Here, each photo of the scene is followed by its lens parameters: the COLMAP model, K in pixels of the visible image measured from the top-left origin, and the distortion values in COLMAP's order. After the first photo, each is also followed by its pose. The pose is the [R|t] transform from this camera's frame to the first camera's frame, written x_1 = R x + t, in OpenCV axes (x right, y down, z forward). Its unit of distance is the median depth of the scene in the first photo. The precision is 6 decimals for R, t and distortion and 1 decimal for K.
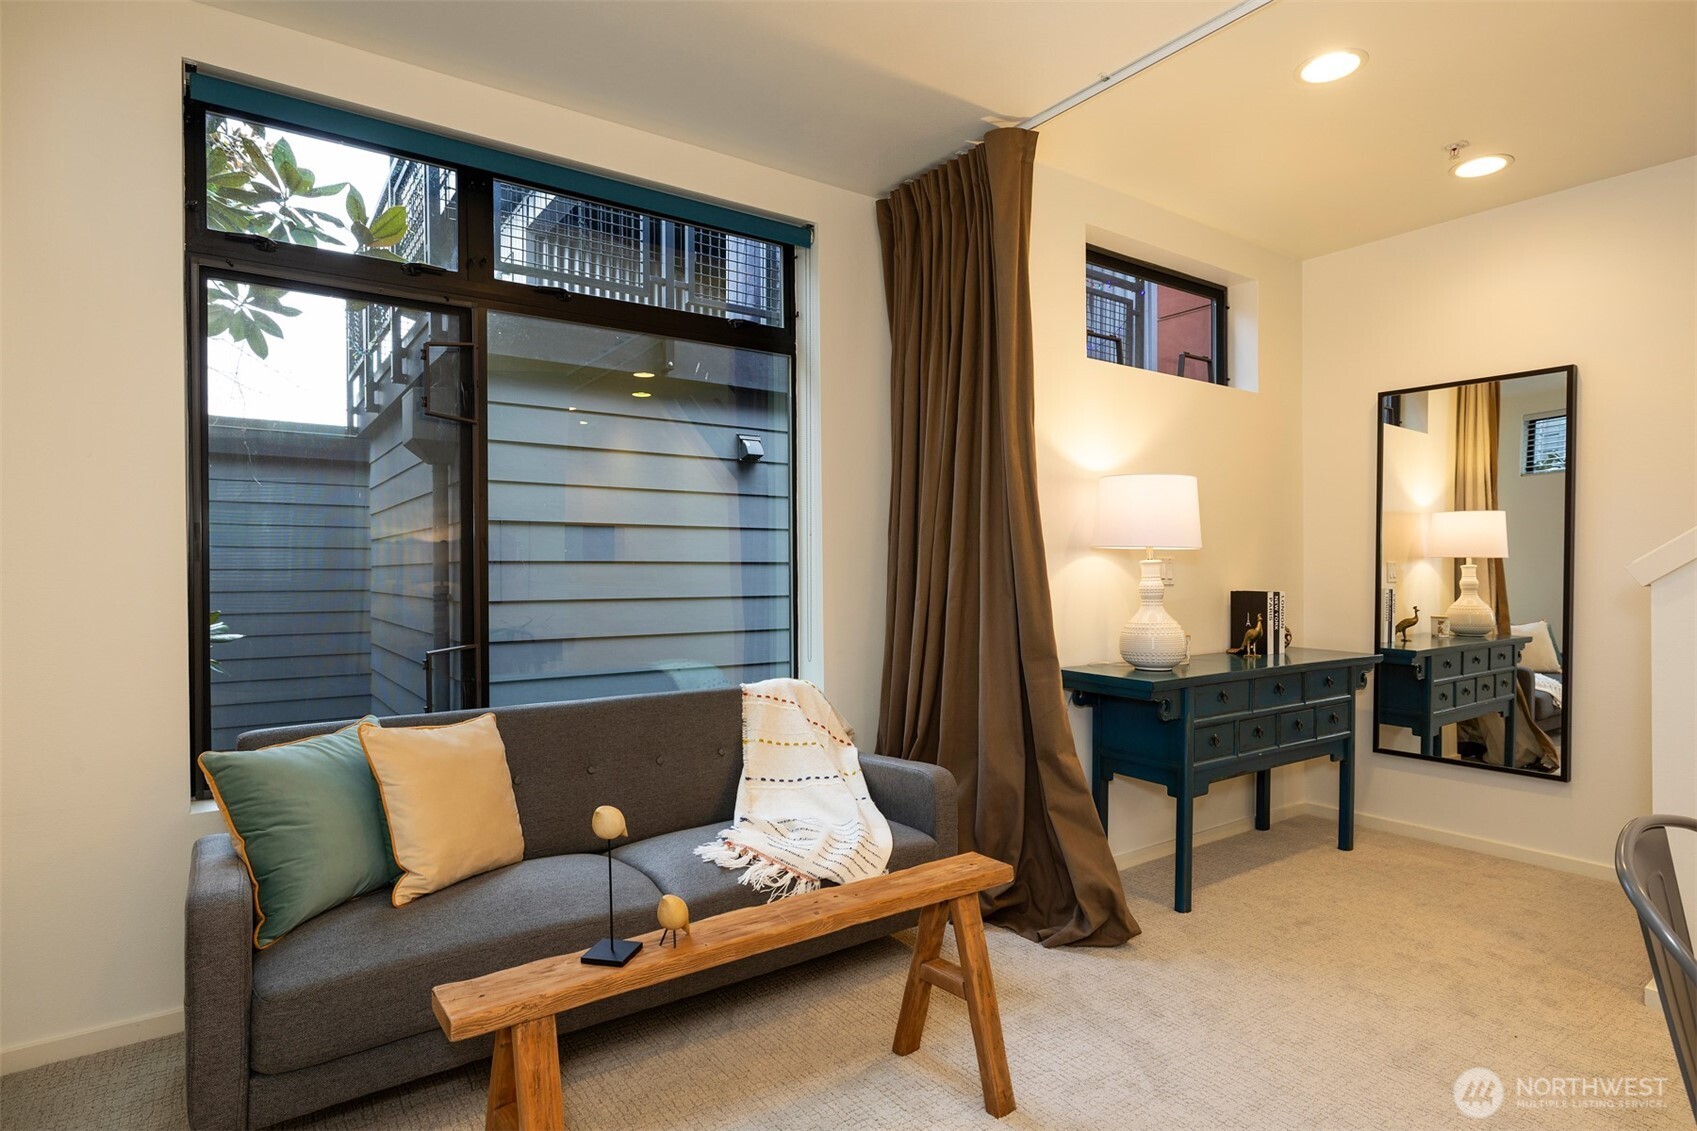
lens RADIAL K [[919.2, 0, 842.8], [0, 919.2, 566.8], [0, 0, 1]] dist [0.001143, -0.001322]
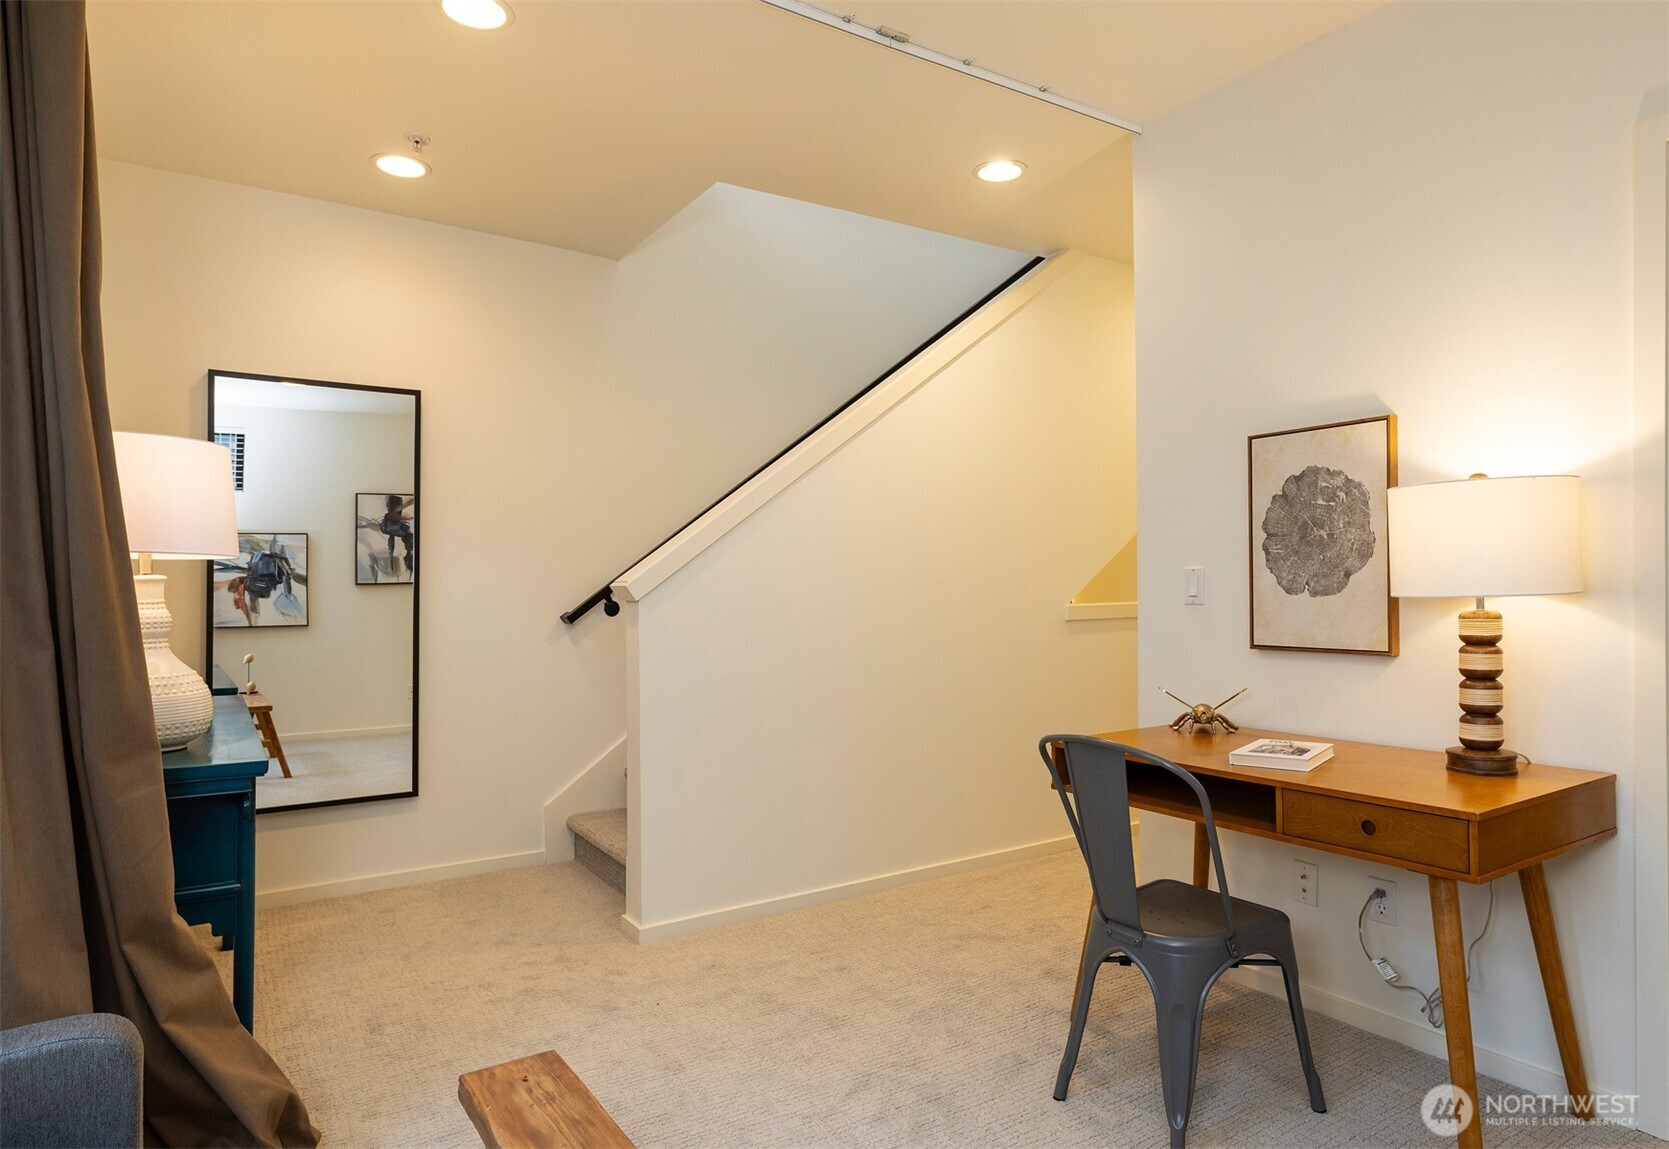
lens RADIAL K [[1029.4, 0, 828.7], [0, 1029.4, 579.6], [0, 0, 1]] dist [-0.002858, -0.000442]
pose [[0.007222, 0.005454, 0.999959, -0.396535], [0.005424, 0.999970, -0.005493, 0.002491], [-0.999959, 0.005463, 0.007192, 0.593964]]
